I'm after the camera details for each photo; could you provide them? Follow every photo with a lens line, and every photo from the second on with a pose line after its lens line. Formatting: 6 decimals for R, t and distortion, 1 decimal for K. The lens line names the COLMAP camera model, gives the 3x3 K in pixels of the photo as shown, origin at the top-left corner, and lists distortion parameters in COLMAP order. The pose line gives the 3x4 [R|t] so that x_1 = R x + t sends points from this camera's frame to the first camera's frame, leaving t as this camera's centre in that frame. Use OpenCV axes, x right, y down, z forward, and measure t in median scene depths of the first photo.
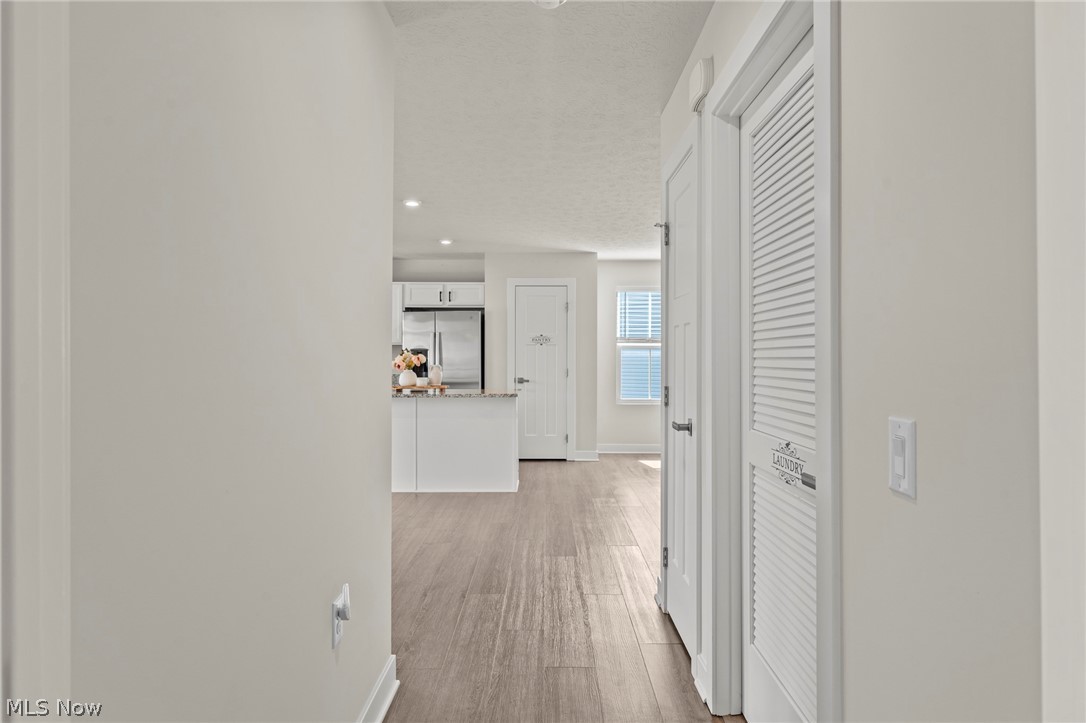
lens RADIAL K [[709.6, 0, 541.6], [0, 709.6, 342.5], [0, 0, 1]] dist [0.057679, 0.000145]
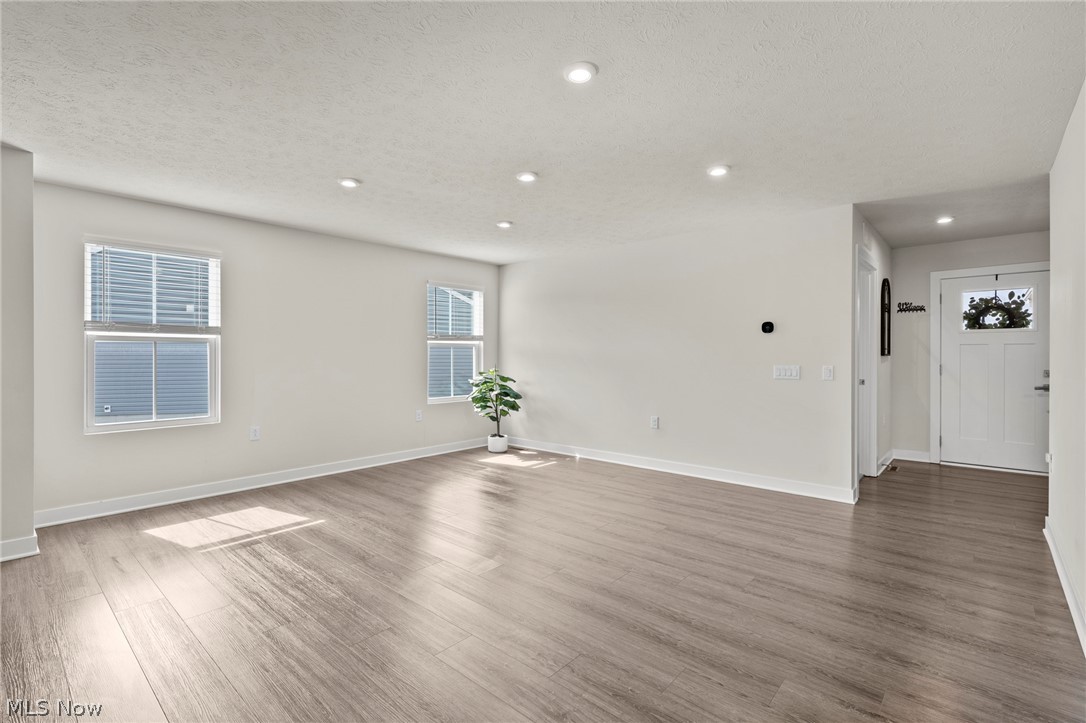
lens RADIAL K [[496.2, 0, 542.9], [0, 496.2, 357.5], [0, 0, 1]] dist [0.002561, 0.000250]
pose [[0.658937, -0.007146, 0.752164, 0.050289], [-0.011927, 0.999730, 0.019947, 0.011088], [-0.752103, -0.022115, 0.658674, 0.480925]]
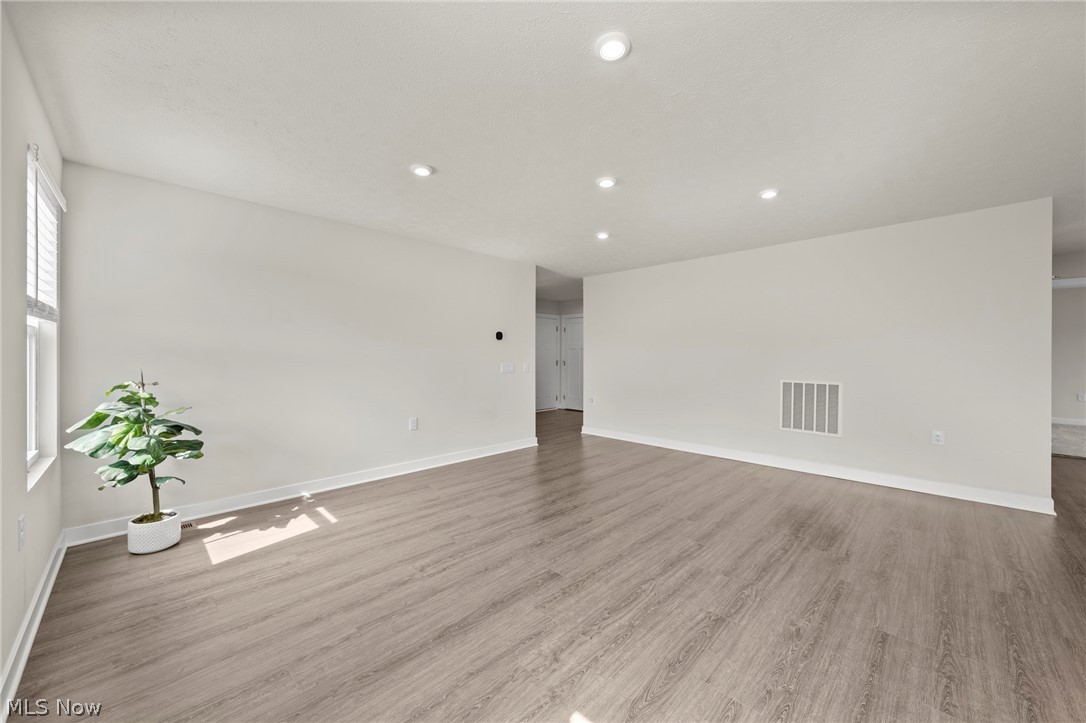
lens RADIAL K [[405.5, 0, 540.5], [0, 405.5, 356.9], [0, 0, 1]] dist [-0.001532, -0.000027]
pose [[-0.712831, -0.004907, 0.701319, 0.147019], [-0.017682, 0.999783, -0.010977, 0.022996], [-0.701113, -0.020225, -0.712763, 1.041459]]
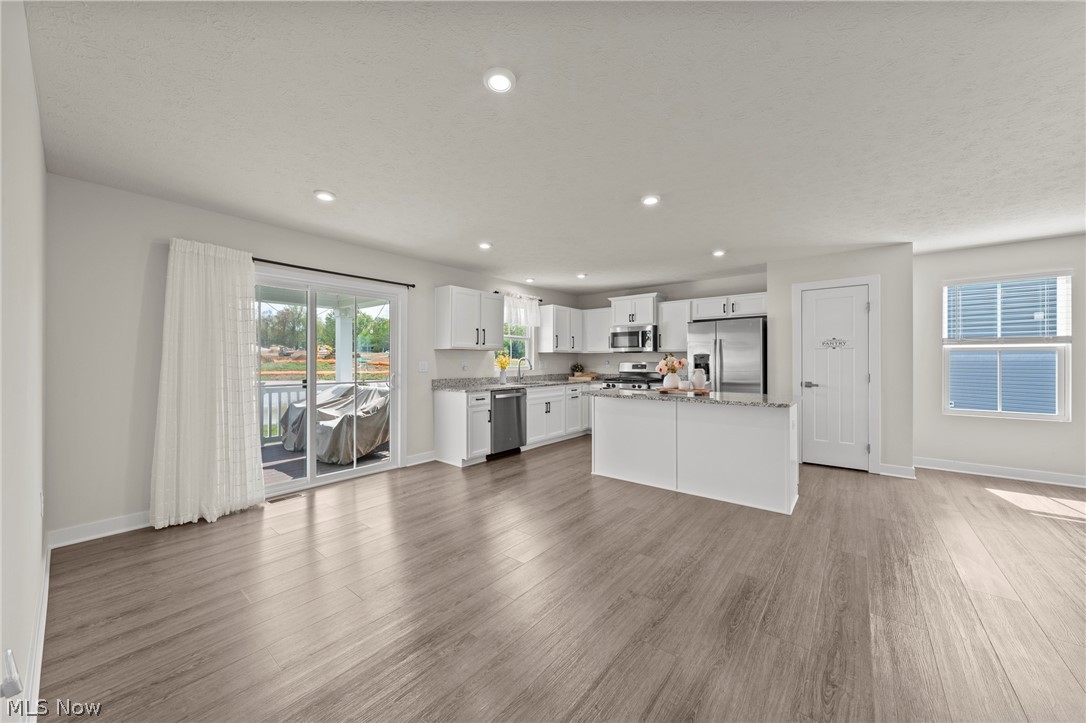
lens RADIAL K [[389.1, 0, 541.7], [0, 389.1, 360.6], [0, 0, 1]] dist [-0.001483, 0.000189]
pose [[0.780025, -0.004680, -0.625731, 0.020562], [0.014751, 0.999832, 0.010911, 0.007947], [0.625575, -0.017742, 0.779963, 0.336494]]
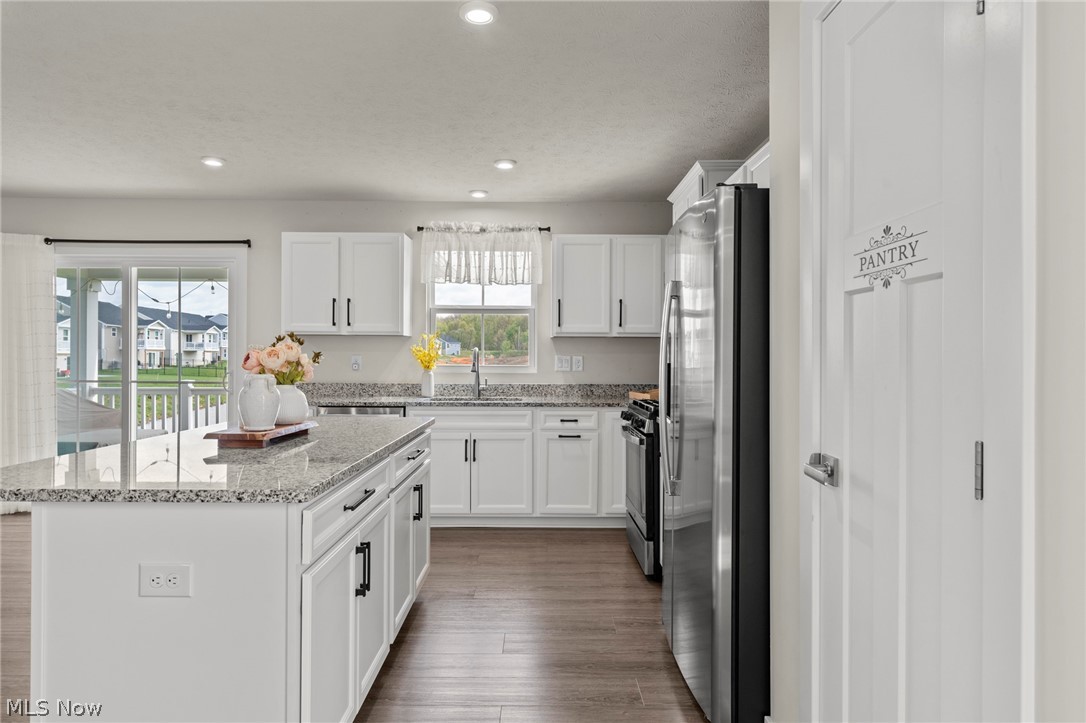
lens RADIAL K [[655.3, 0, 543.0], [0, 655.3, 361.5], [0, 0, 1]] dist [0.001711, 0.000634]
pose [[0.011324, 0.004521, -0.999926, 0.159270], [0.013968, 0.999891, 0.004679, 0.020008], [0.999838, -0.014020, 0.011259, 0.915356]]
